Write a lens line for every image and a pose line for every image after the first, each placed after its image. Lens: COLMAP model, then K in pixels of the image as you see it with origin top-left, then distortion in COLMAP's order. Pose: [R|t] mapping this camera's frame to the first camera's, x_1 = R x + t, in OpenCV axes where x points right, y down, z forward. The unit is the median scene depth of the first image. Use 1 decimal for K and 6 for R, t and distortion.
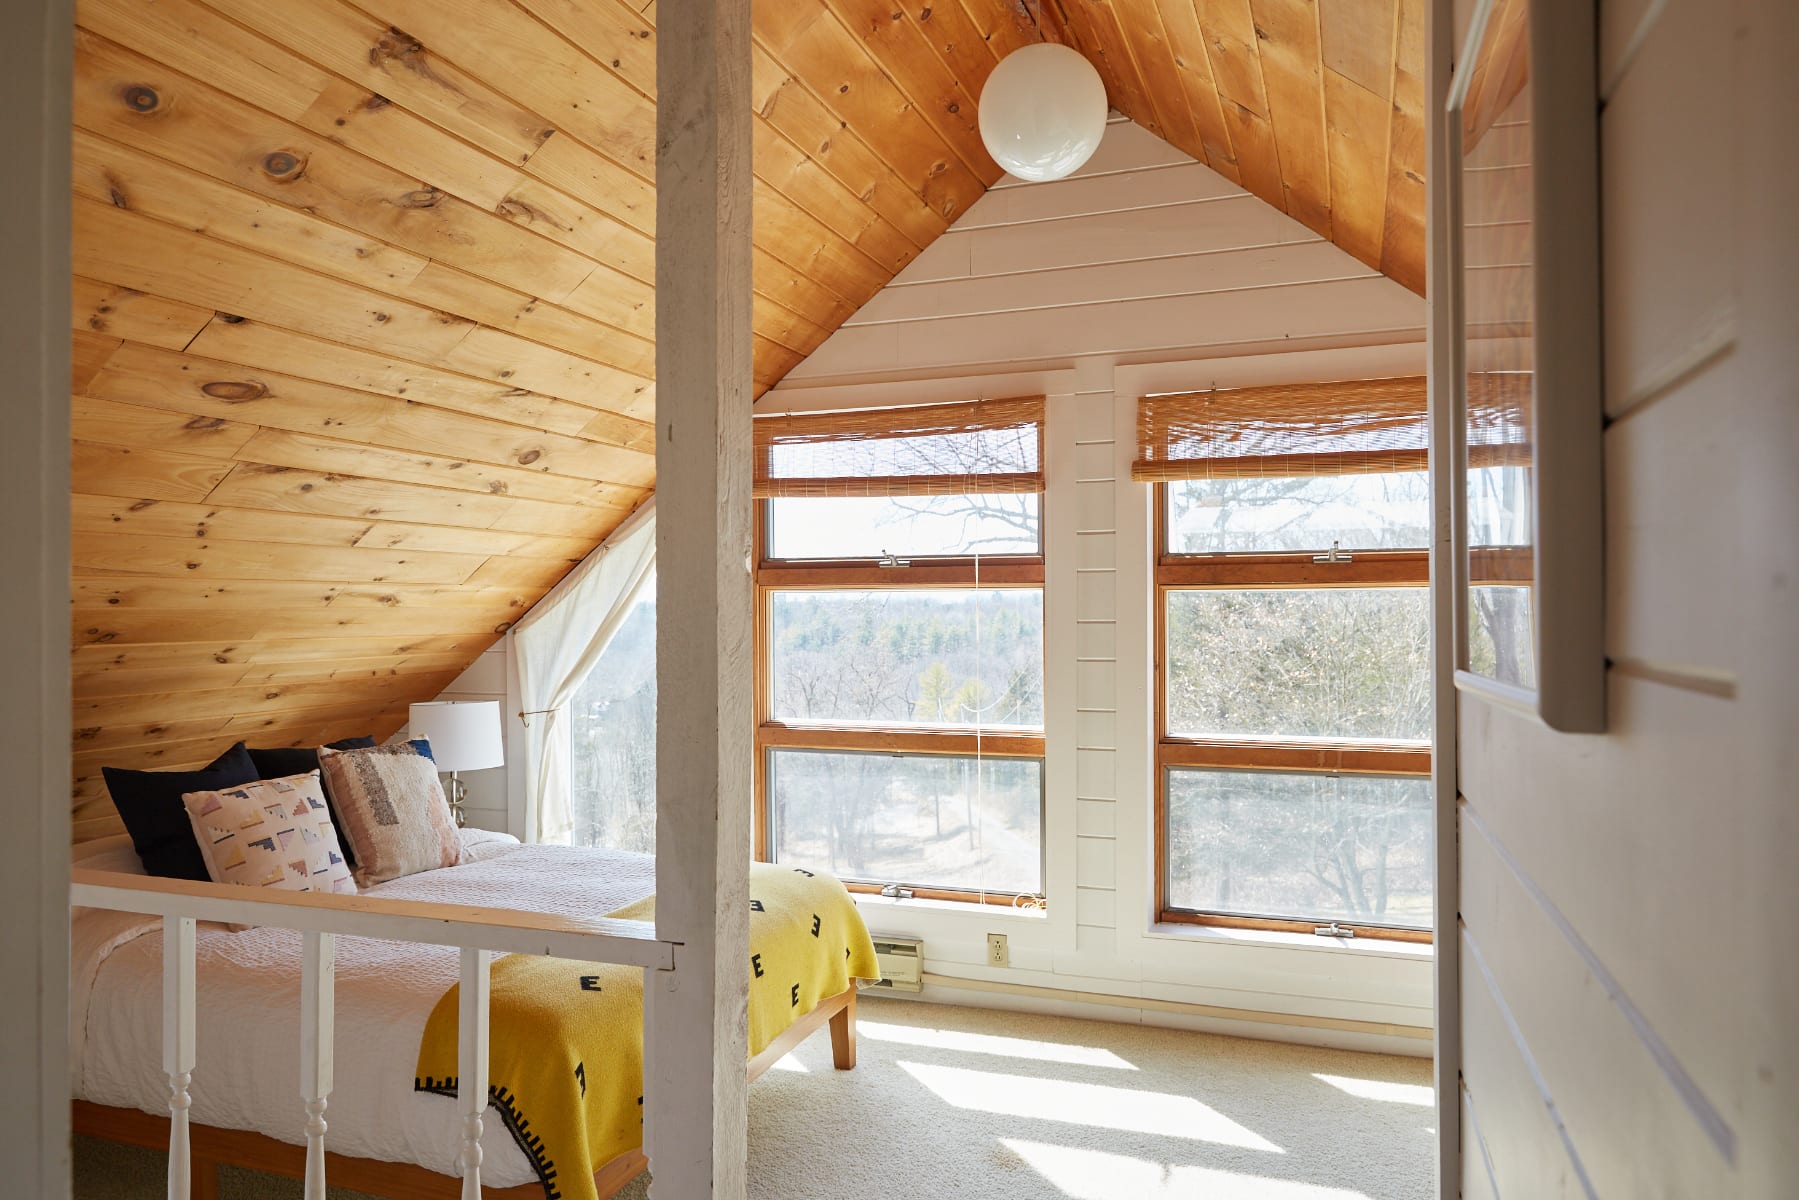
lens RADIAL K [[1252.0, 0, 963.7], [0, 1252.0, 607.4], [0, 0, 1]] dist [-0.001469, -0.000883]
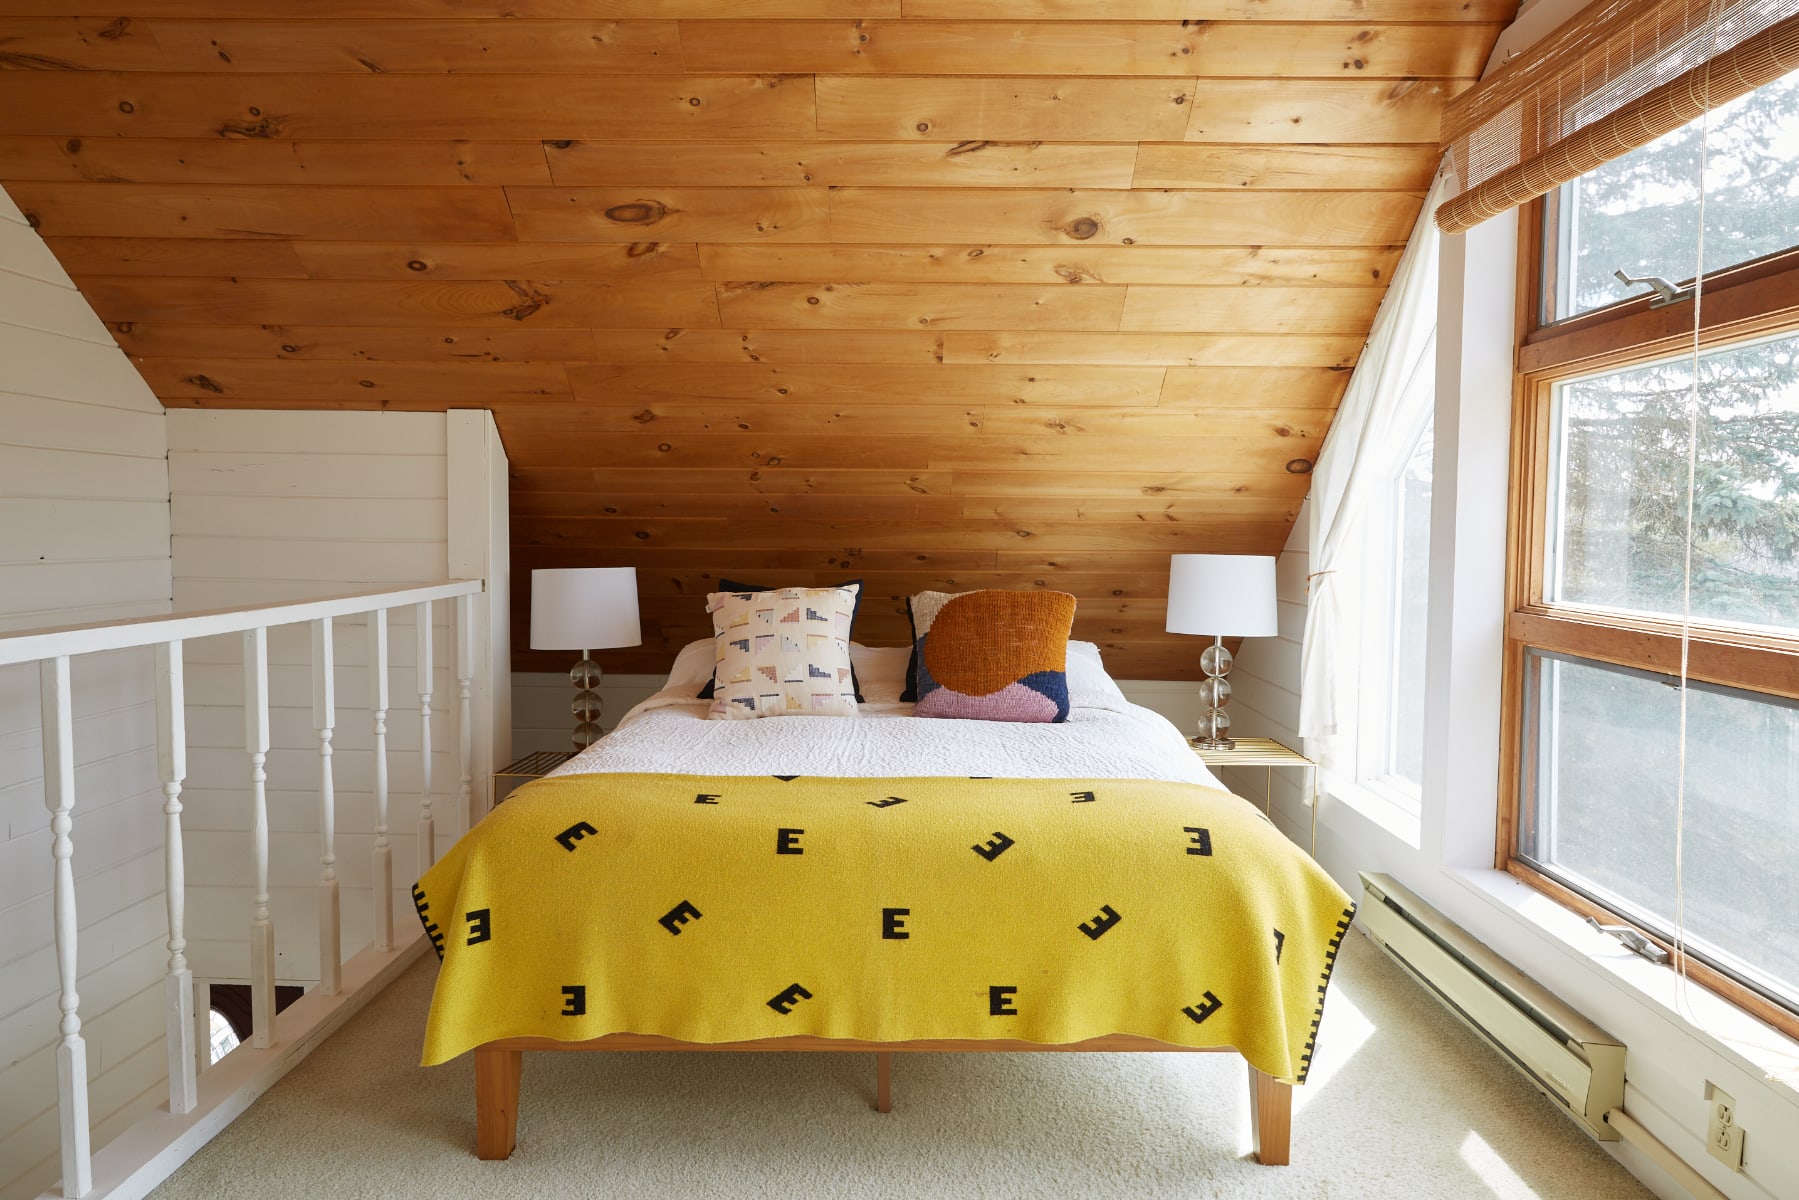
lens RADIAL K [[1272.6, 0, 919.0], [0, 1272.6, 625.6], [0, 0, 1]] dist [-0.002151, 0.001632]
pose [[0.283279, 0.076232, -0.956003, 0.401769], [-0.010732, 0.997025, 0.076323, 0.069109], [0.958978, -0.011361, 0.283254, 0.651345]]
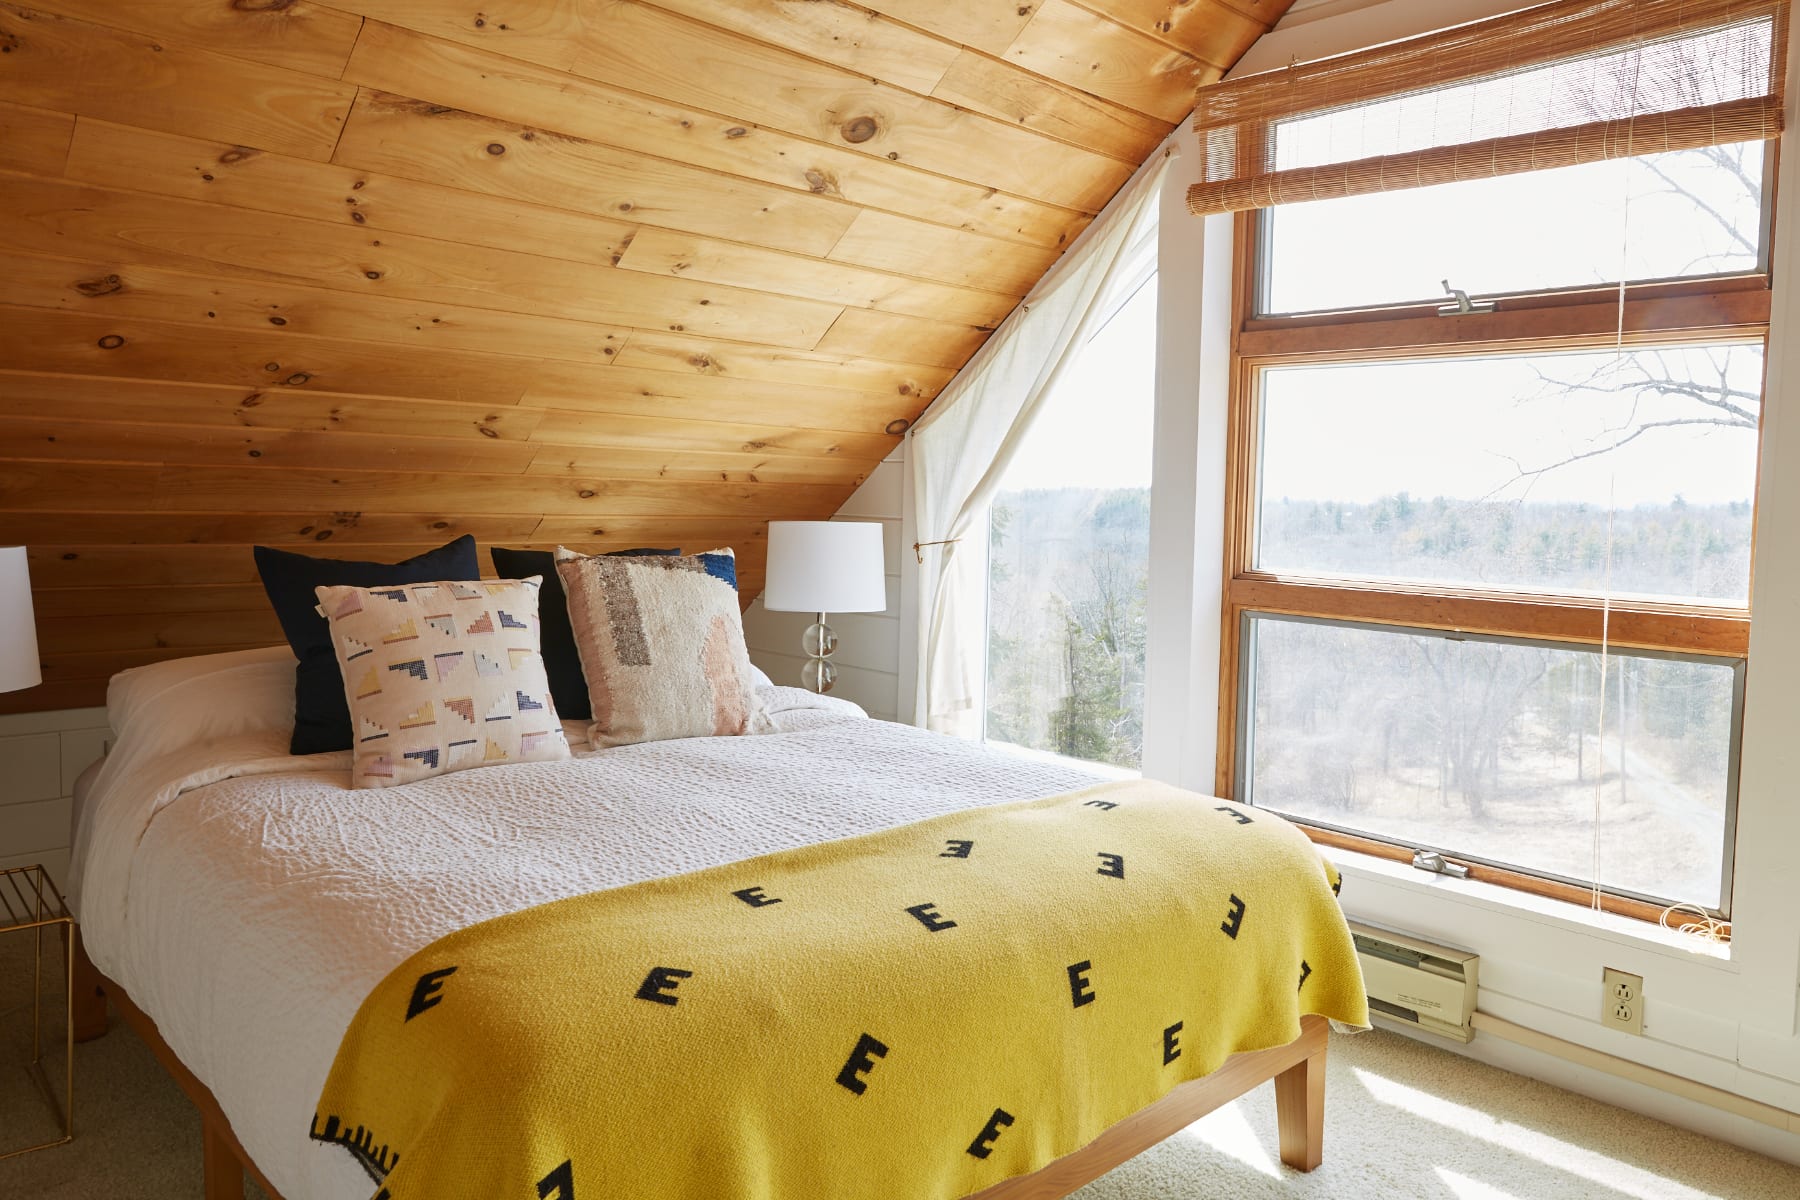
lens RADIAL K [[1302.4, 0, 948.8], [0, 1302.4, 586.5], [0, 0, 1]] dist [-0.000440, 0.005242]
pose [[0.885242, 0.056225, -0.461721, 0.020976], [-0.028645, 0.997373, 0.066533, 0.069537], [0.464248, -0.045671, 0.884527, 0.399163]]
